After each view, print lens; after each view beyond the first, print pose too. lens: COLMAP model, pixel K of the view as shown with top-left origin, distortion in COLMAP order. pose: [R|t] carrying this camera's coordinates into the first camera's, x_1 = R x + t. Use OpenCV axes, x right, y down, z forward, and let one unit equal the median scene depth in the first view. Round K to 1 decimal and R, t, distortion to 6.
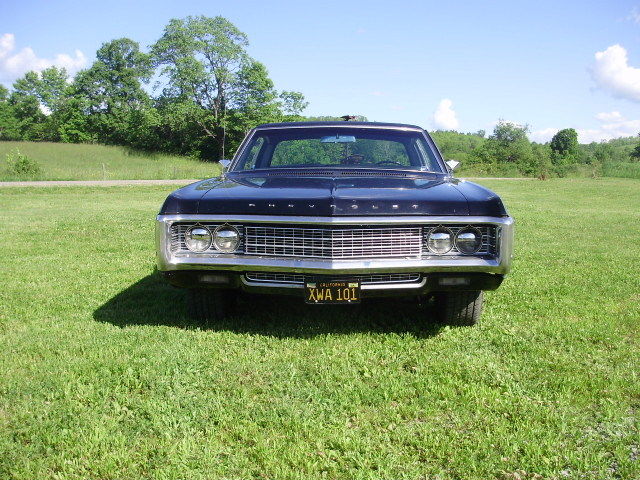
lens RADIAL K [[730.6, 0, 329.8], [0, 730.6, 238.5], [0, 0, 1]] dist [-0.207992, 0.273637]
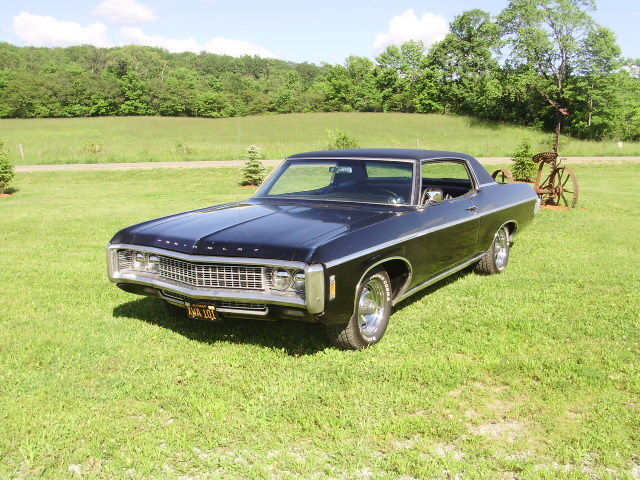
lens RADIAL K [[730.6, 0, 329.8], [0, 730.6, 238.5], [0, 0, 1]] dist [-0.207992, 0.273637]
pose [[0.874488, 0.057839, -0.481586, 0.046238], [-0.034399, 0.997760, 0.057369, -0.007788], [0.483825, -0.033602, 0.874519, -0.000785]]
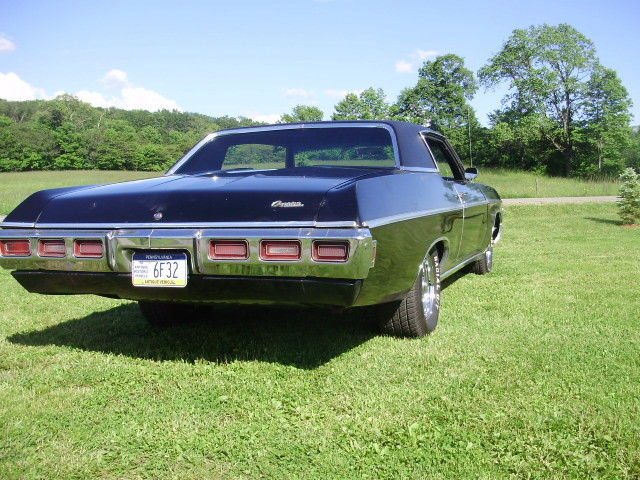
lens RADIAL K [[730.6, 0, 329.8], [0, 730.6, 238.5], [0, 0, 1]] dist [-0.207992, 0.273637]
pose [[0.936133, -0.003583, -0.351628, -0.115234], [-0.004861, 0.999721, -0.023127, -0.001499], [0.351613, 0.023360, 0.935854, 0.014388]]
